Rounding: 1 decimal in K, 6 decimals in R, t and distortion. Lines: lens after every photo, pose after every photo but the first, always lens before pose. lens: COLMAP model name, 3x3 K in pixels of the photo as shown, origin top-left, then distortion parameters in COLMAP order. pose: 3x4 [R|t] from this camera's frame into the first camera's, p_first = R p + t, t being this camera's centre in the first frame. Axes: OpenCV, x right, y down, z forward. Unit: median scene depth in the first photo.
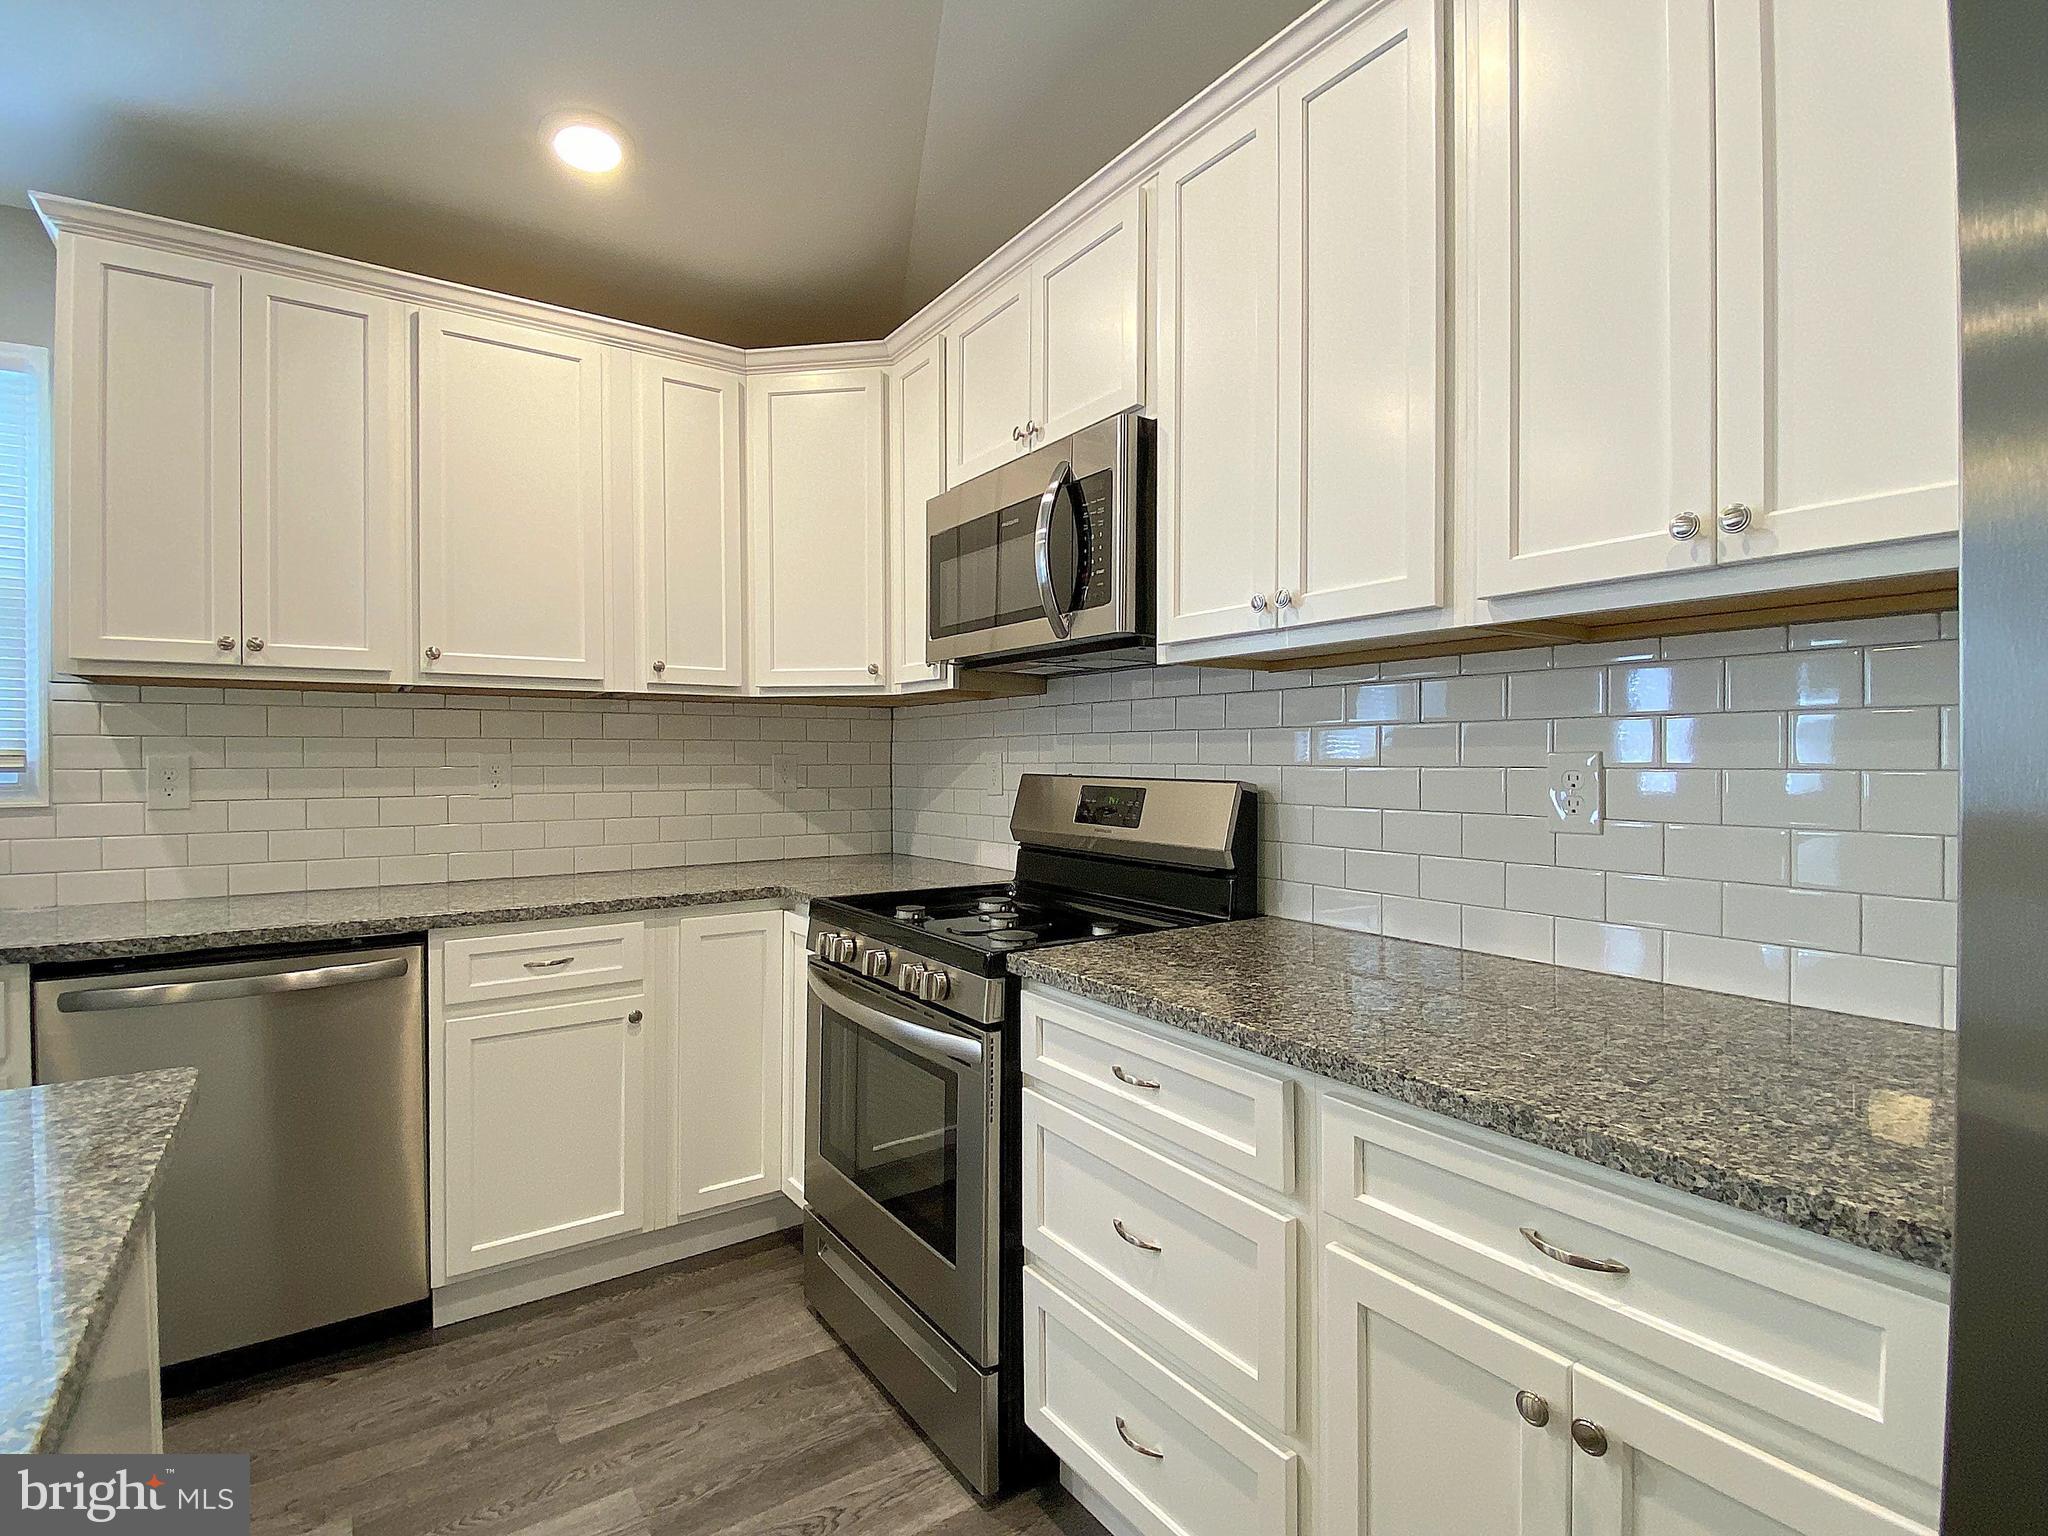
lens RADIAL K [[1000.0, 0, 1026.4], [0, 1000.0, 760.4], [0, 0, 1]] dist [0.047802, -0.040635]
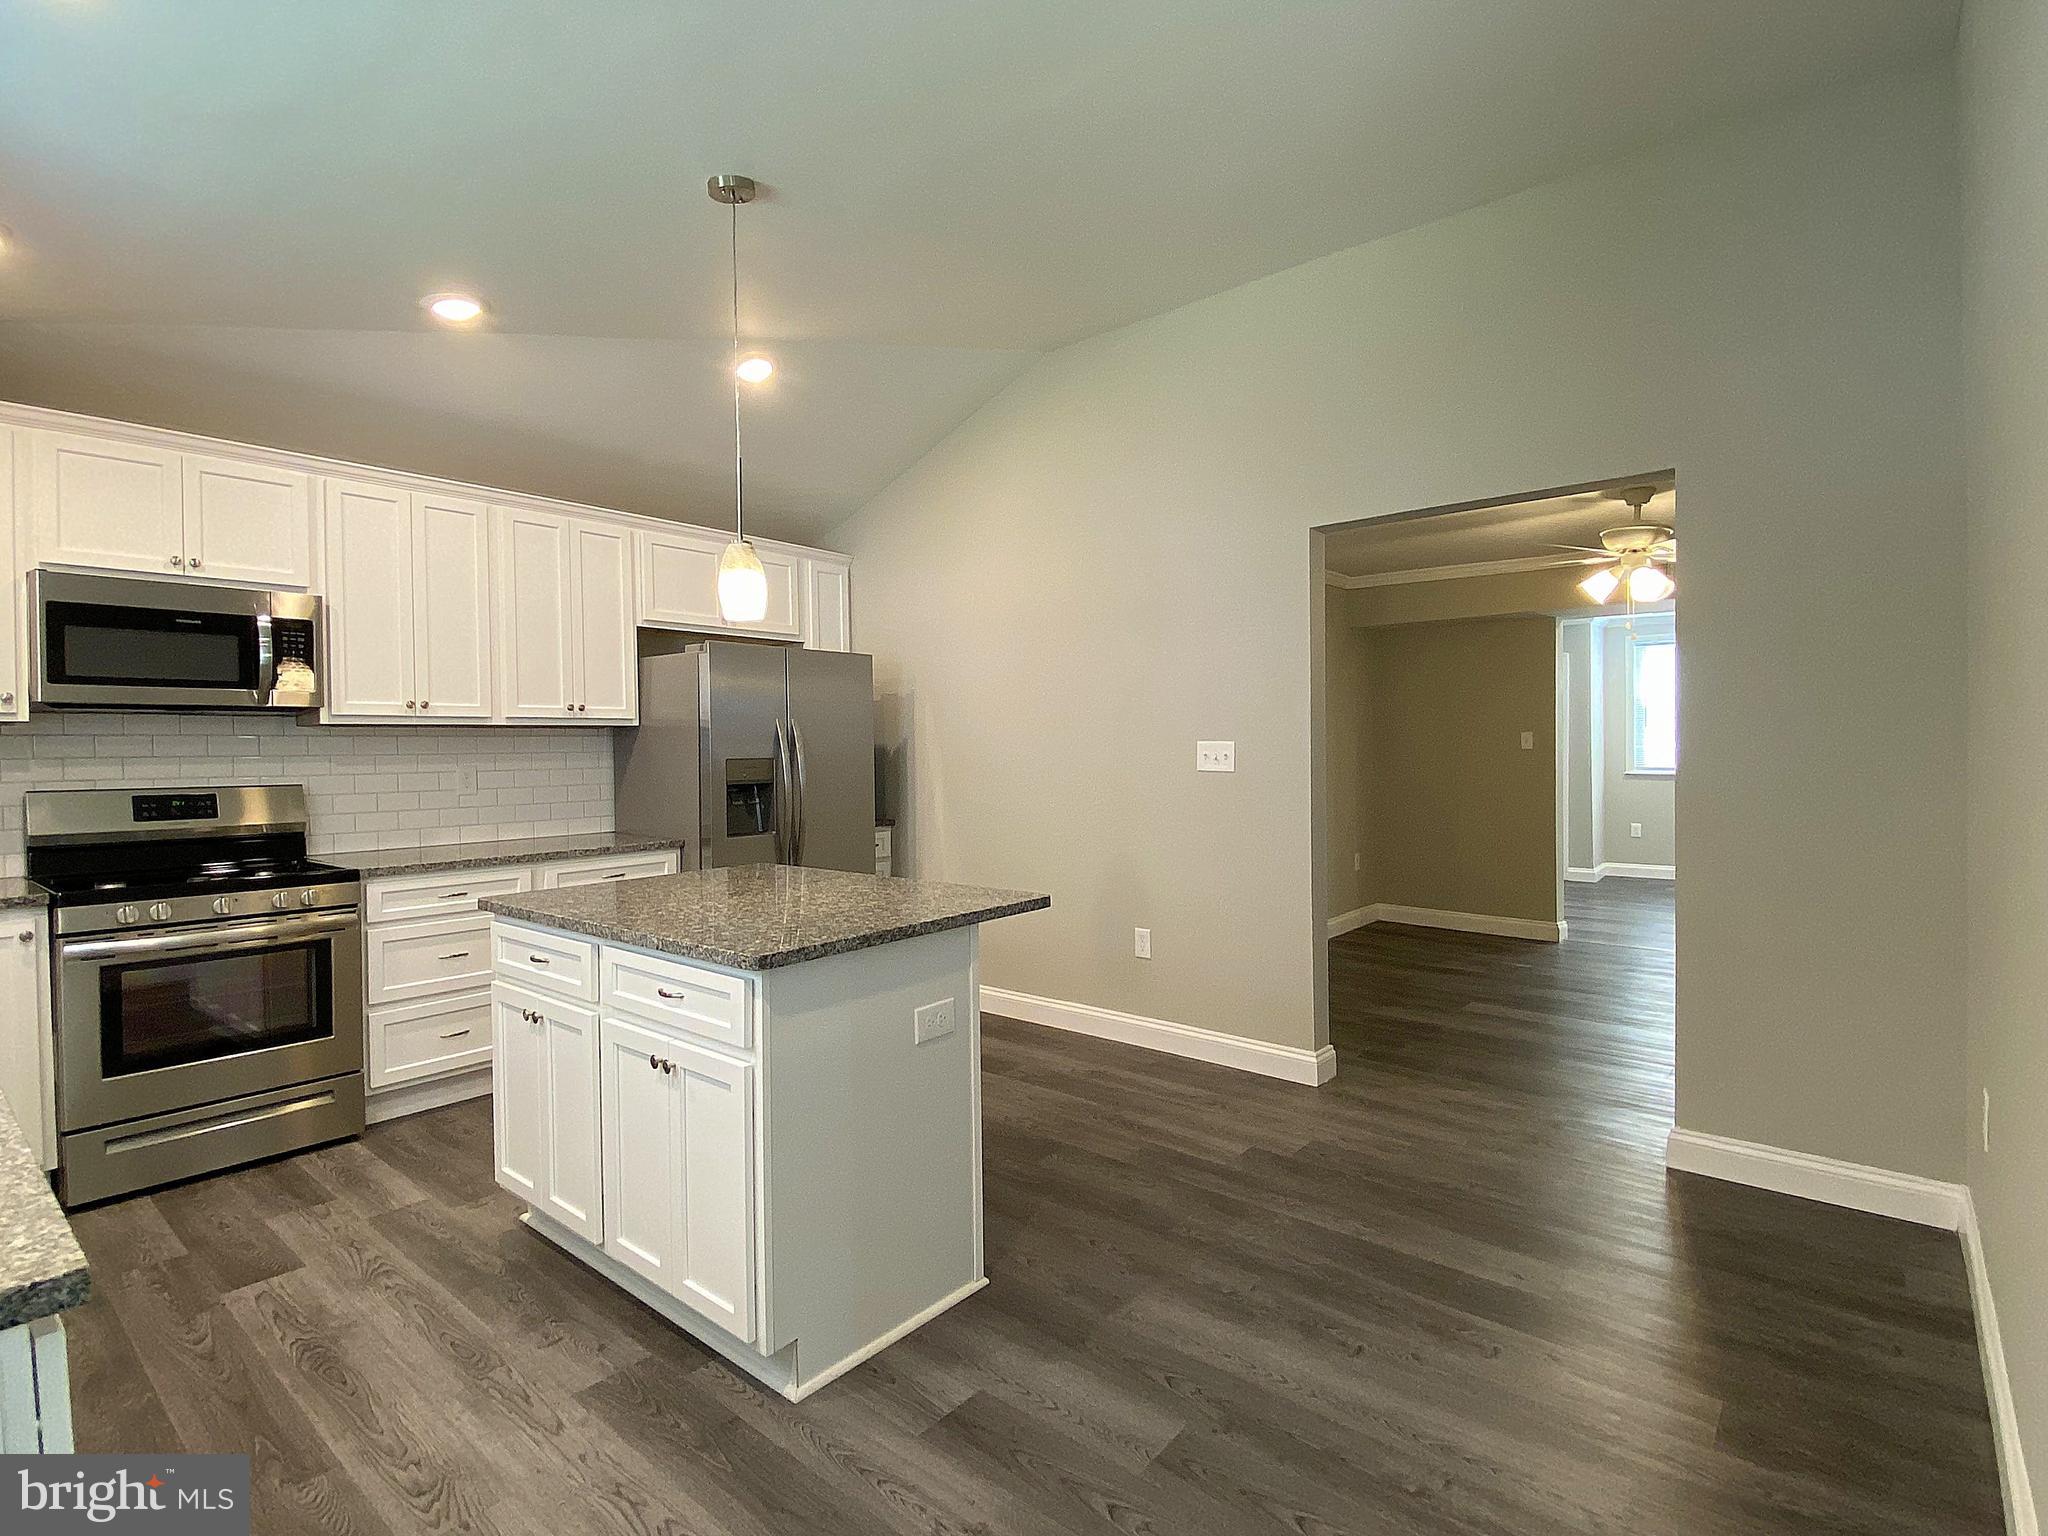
lens RADIAL K [[1000.0, 0, 1026.4], [0, 1000.0, 760.4], [0, 0, 1]] dist [0.047802, -0.040635]
pose [[-0.278405, -0.004599, 0.960453, -1.805751], [0.016109, 0.999826, 0.009457, -0.018649], [-0.960329, 0.018105, -0.278283, 0.201694]]
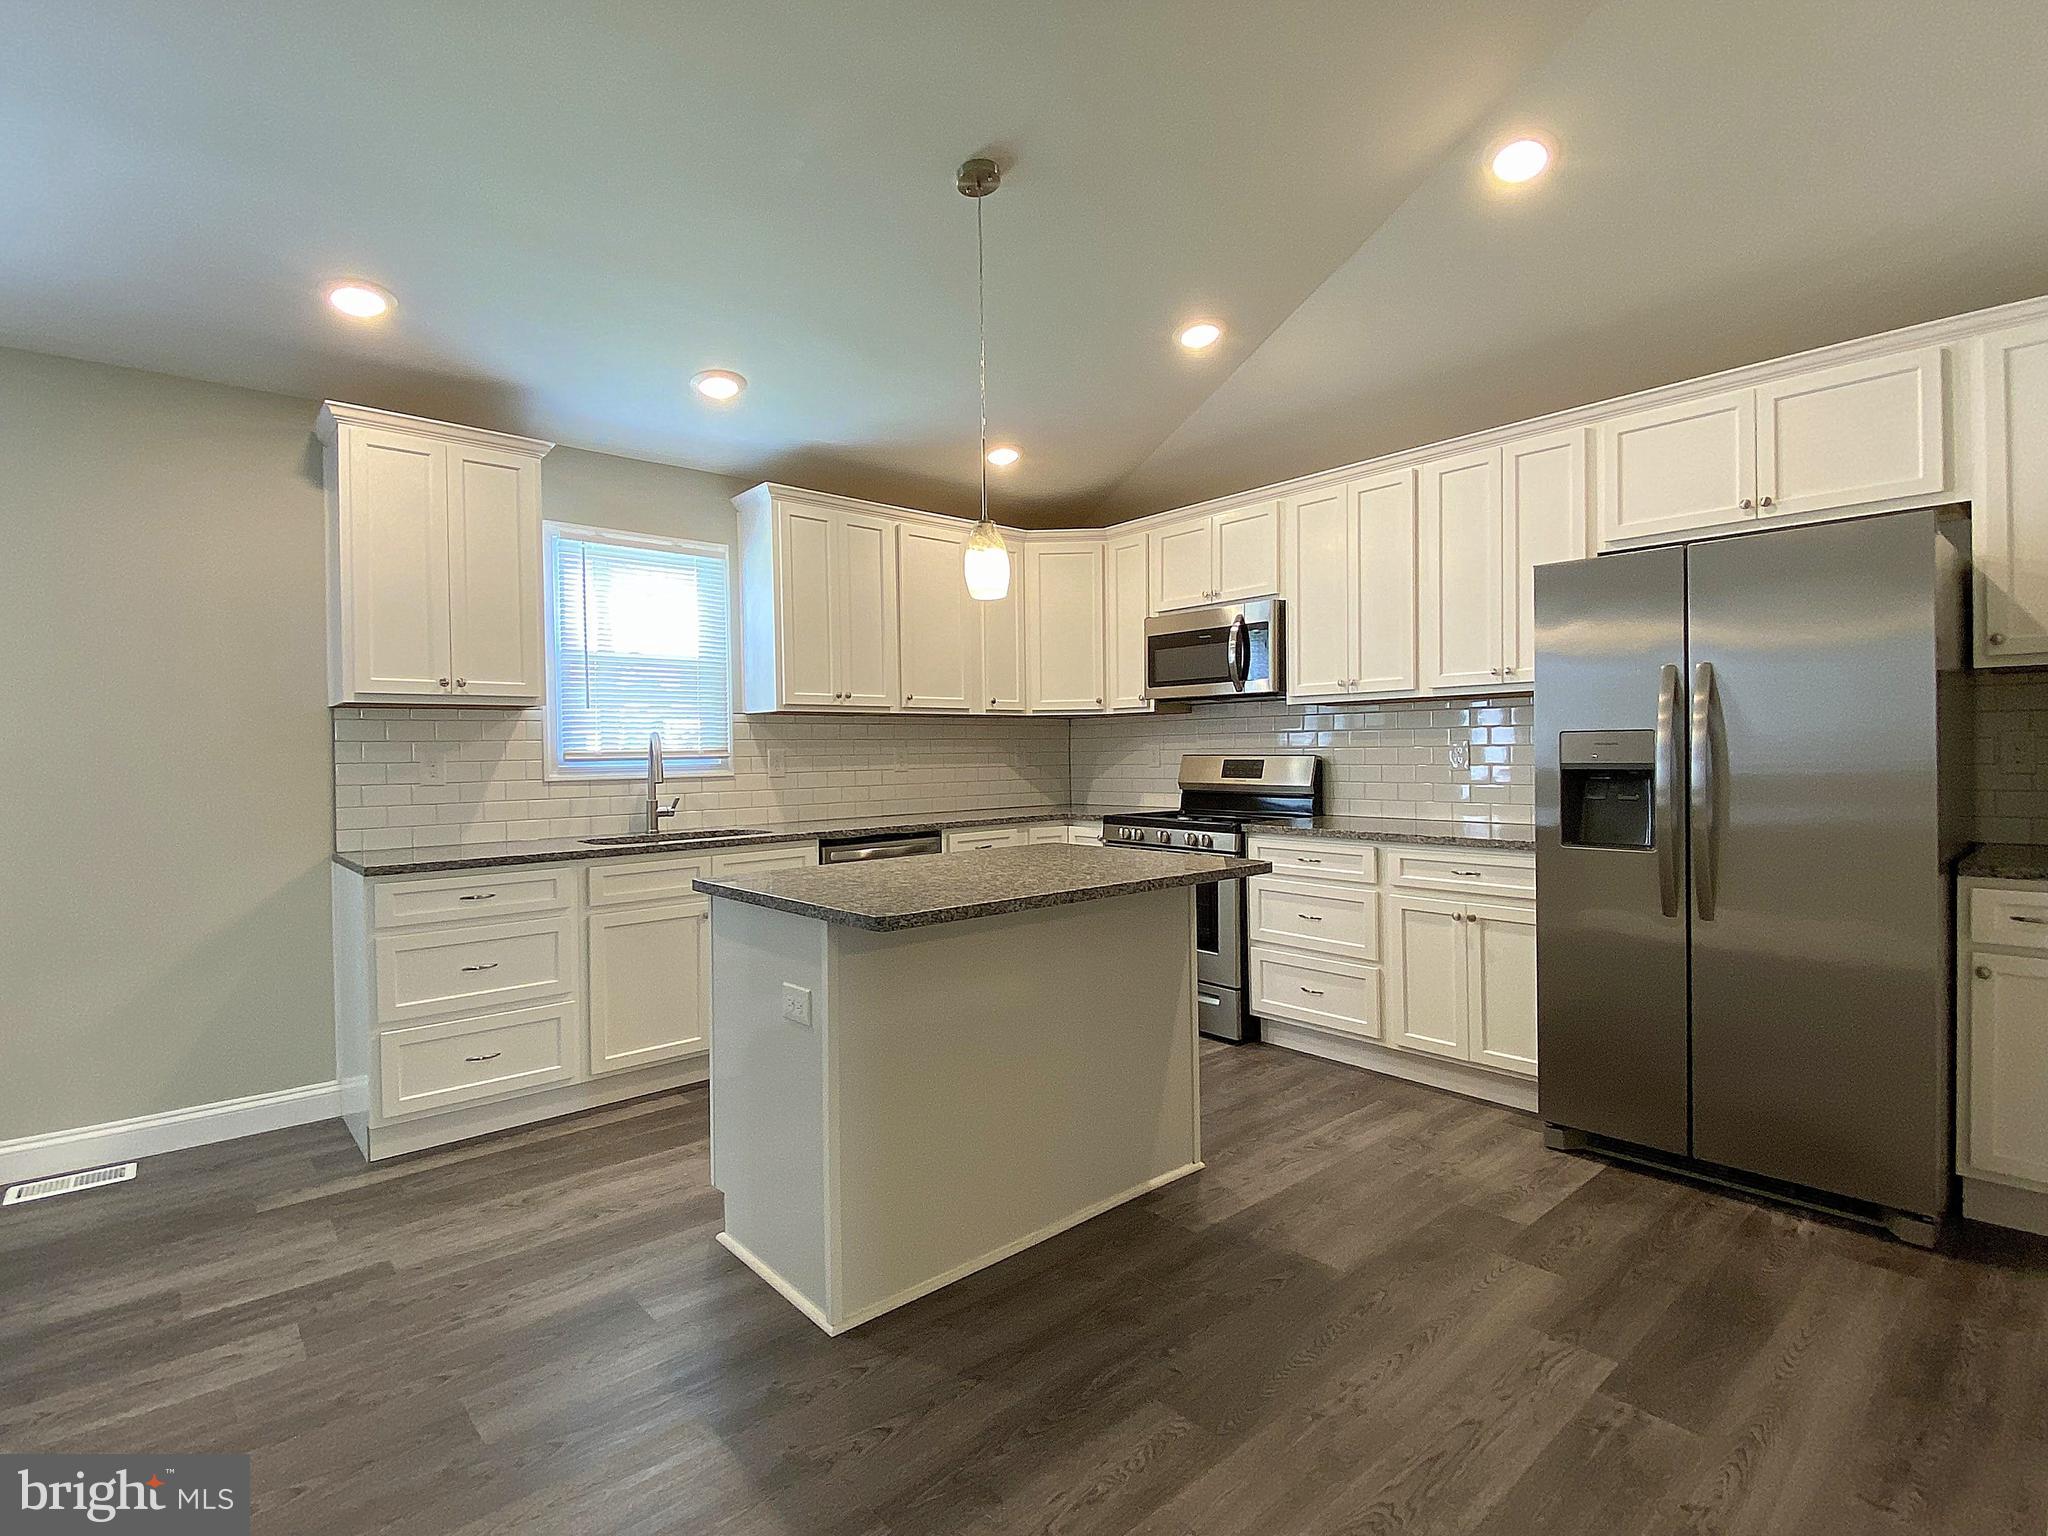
lens RADIAL K [[995.8, 0, 1025.3], [0, 995.8, 764.4], [0, 0, 1]] dist [0.068116, -0.040940]
pose [[0.992693, -0.013188, 0.119943, -0.641496], [0.012098, 0.999879, 0.009809, 0.010745], [-0.120058, -0.008287, 0.992732, -1.055889]]
